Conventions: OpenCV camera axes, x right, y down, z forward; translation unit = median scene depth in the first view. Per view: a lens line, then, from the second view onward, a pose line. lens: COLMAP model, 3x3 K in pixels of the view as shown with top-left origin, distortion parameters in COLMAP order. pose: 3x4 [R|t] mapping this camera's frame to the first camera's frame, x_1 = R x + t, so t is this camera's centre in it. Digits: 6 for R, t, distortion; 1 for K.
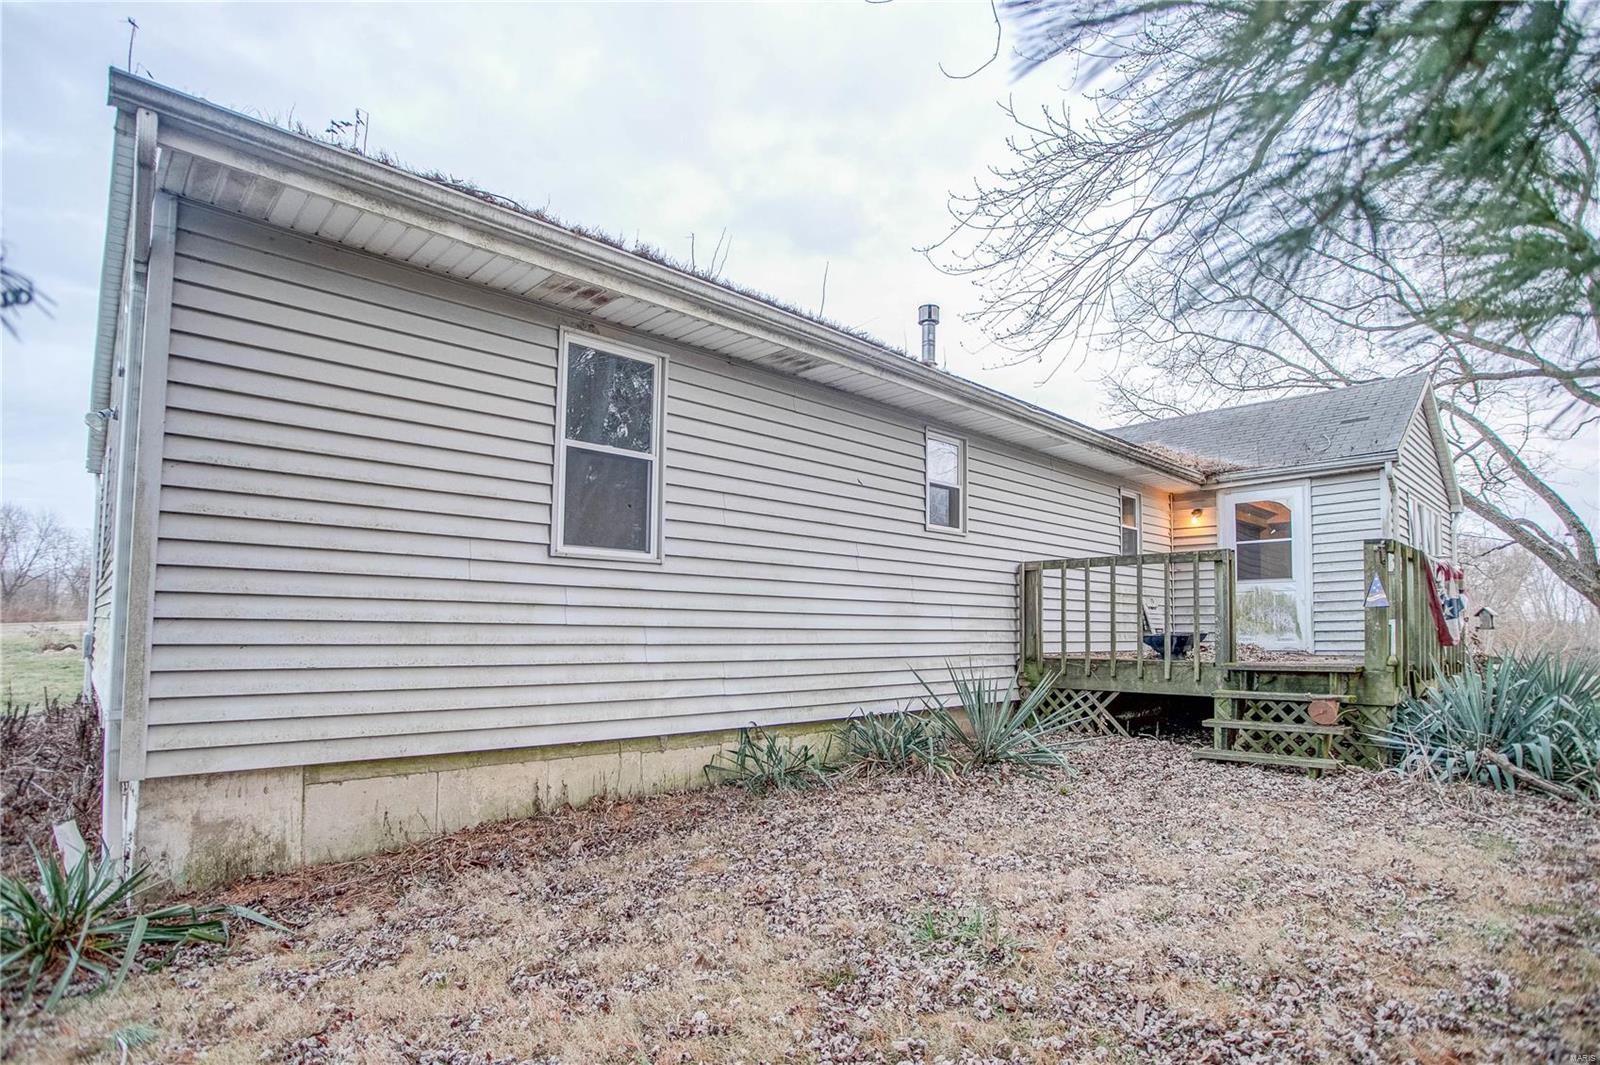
lens RADIAL K [[800.2, 0, 800.4], [0, 800.2, 583.8], [0, 0, 1]] dist [-0.032587, 0.000100]
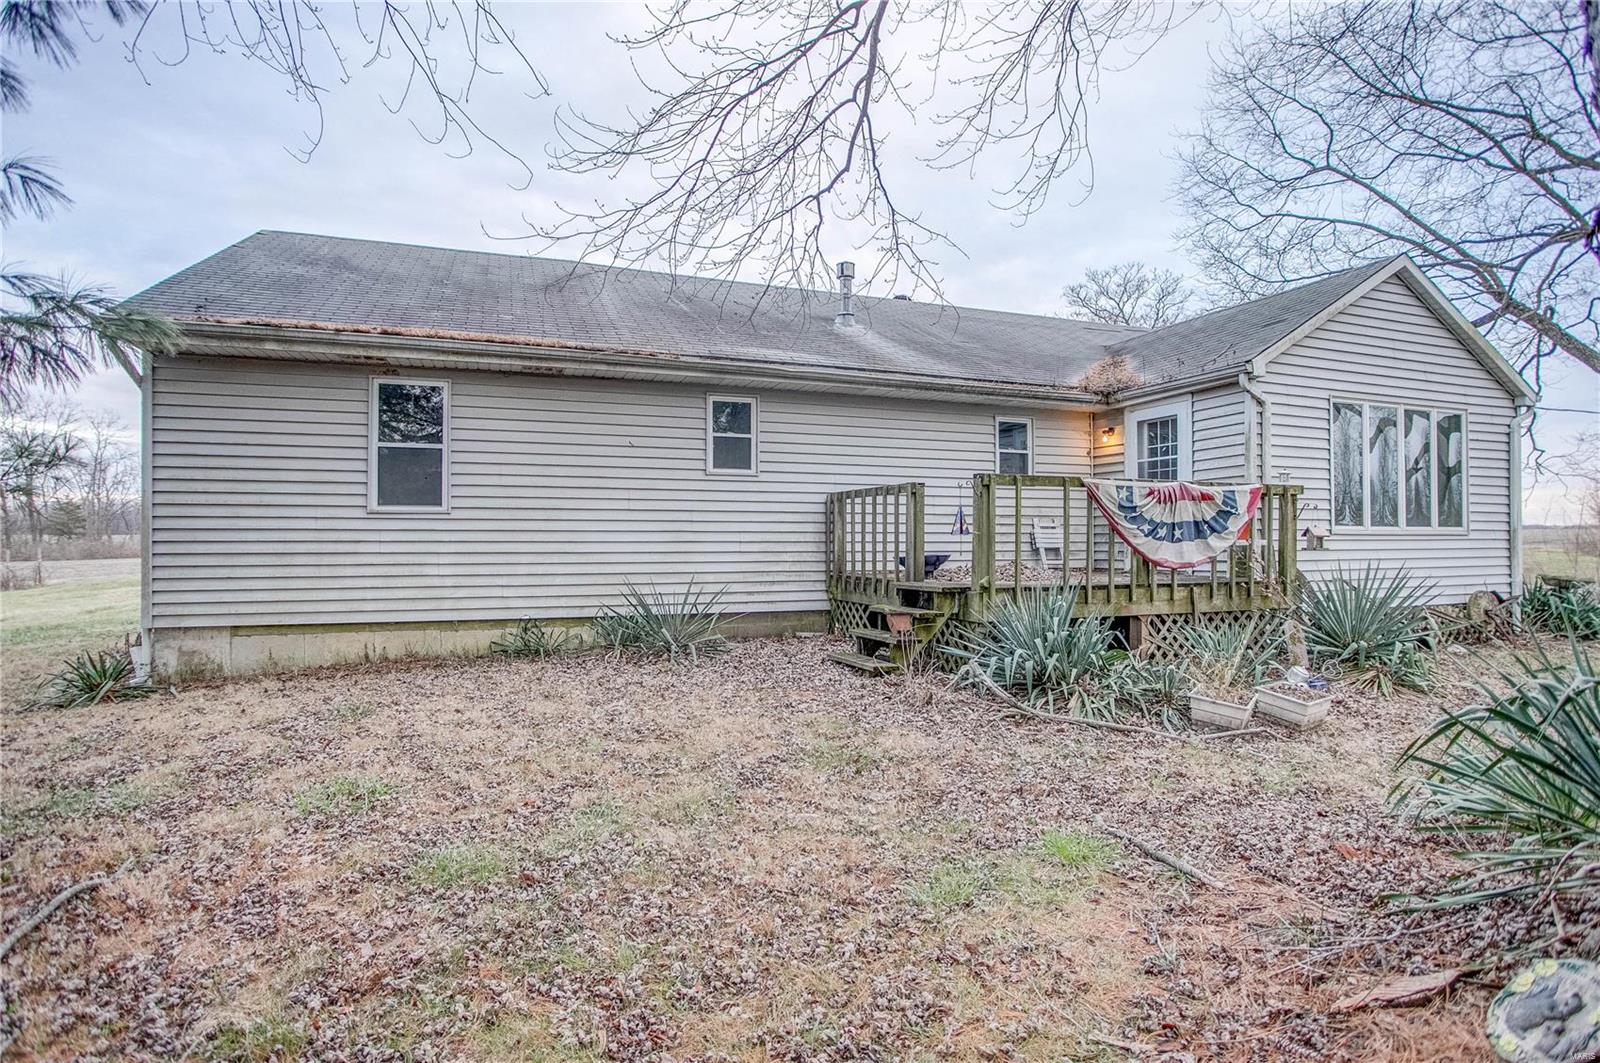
lens RADIAL K [[820.8, 0, 800.0], [0, 820.8, 531.5], [0, 0, 1]] dist [-0.034697, 0.000155]
pose [[0.924592, -0.012503, -0.380755, 0.997651], [0.030424, 0.998692, 0.041085, -0.031901], [0.379743, -0.049571, 0.923763, -0.214488]]
